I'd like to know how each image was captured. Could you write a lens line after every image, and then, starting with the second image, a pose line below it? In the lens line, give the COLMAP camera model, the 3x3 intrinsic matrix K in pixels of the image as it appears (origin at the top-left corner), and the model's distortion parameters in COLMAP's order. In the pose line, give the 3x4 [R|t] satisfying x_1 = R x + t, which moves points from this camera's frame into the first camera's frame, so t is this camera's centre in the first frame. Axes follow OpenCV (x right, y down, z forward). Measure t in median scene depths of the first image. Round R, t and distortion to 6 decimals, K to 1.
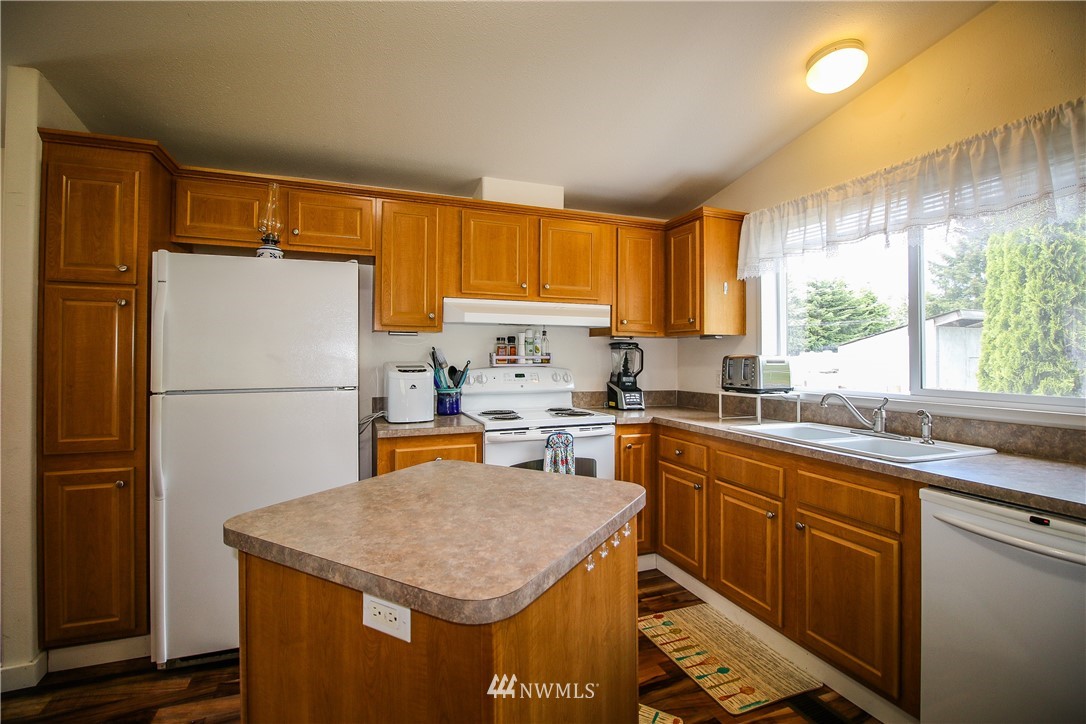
lens RADIAL K [[497.3, 0, 539.1], [0, 497.3, 351.8], [0, 0, 1]] dist [-0.004010, -0.009111]
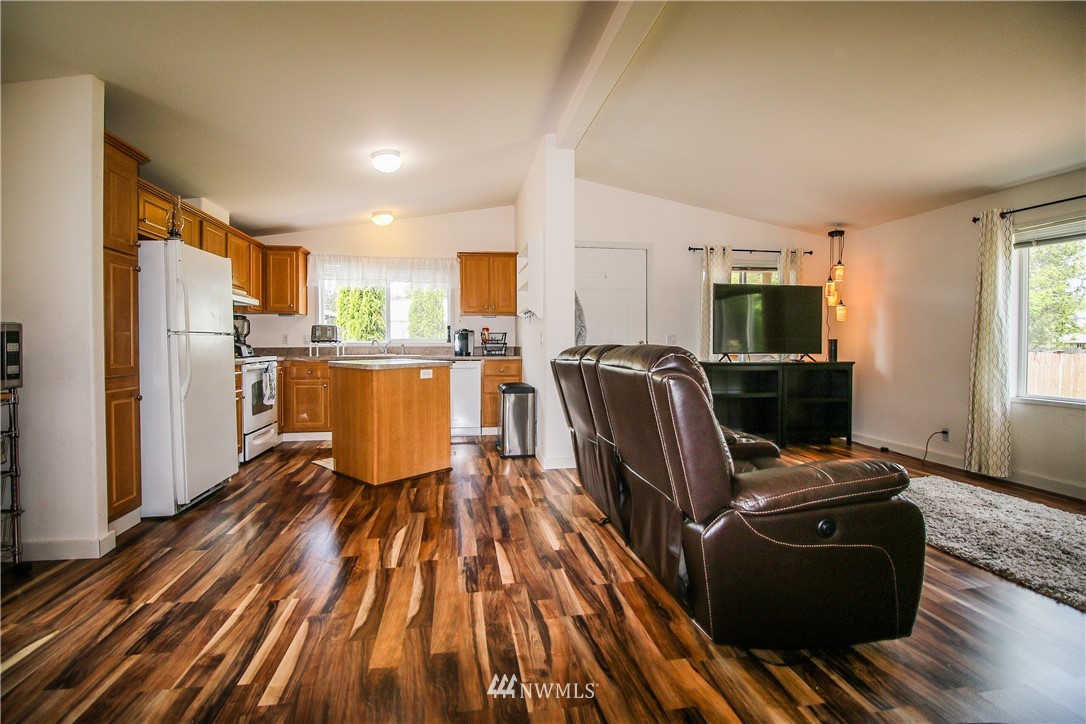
lens RADIAL K [[497.3, 0, 539.1], [0, 497.3, 351.8], [0, 0, 1]] dist [-0.004010, -0.009111]
pose [[0.201770, -0.016205, 0.979299, -1.490054], [-0.008563, 0.999796, 0.018308, 0.075760], [-0.979395, -0.012080, 0.201590, -0.303953]]
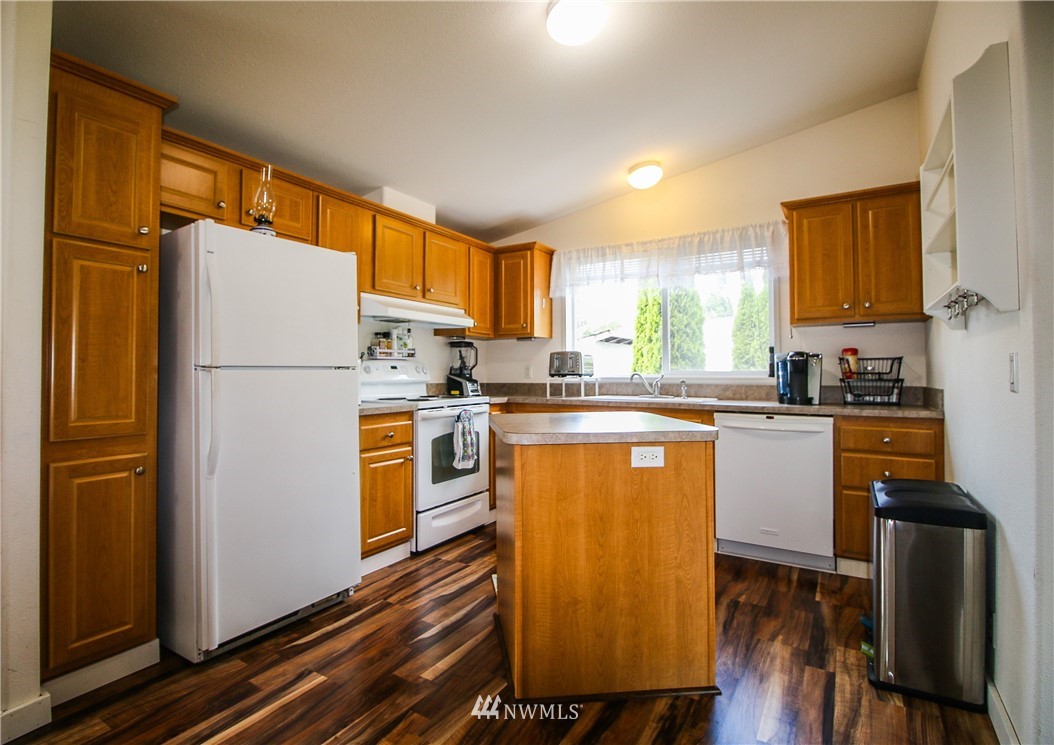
lens RADIAL K [[530.6, 0, 493.0], [0, 530.6, 362.6], [0, 0, 1]] dist [0.002050, -0.009140]
pose [[0.815832, 0.010049, 0.578202, -0.657133], [-0.004550, 0.999930, -0.010959, 0.058939], [-0.578271, 0.006310, 0.815820, -0.116119]]
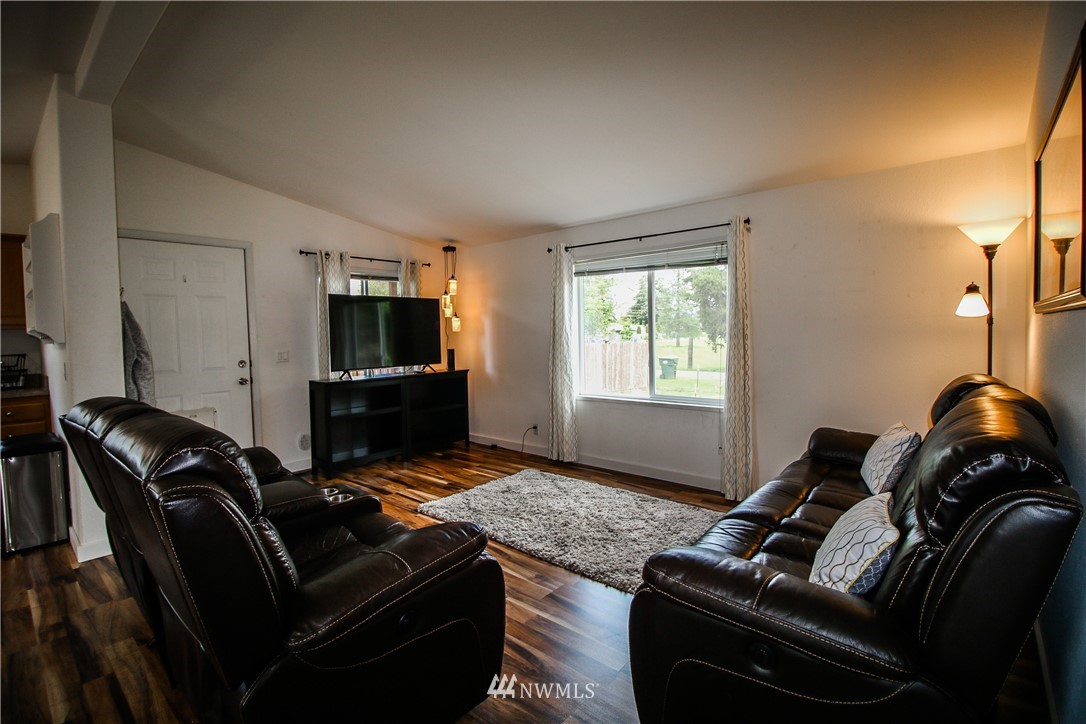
lens RADIAL K [[496.0, 0, 531.8], [0, 496.0, 358.1], [0, 0, 1]] dist [-0.001329, -0.015355]
pose [[-0.447308, -0.035345, 0.893681, -1.333950], [0.013654, 0.998832, 0.046338, -0.007336], [-0.894276, 0.032930, -0.446303, -0.430759]]
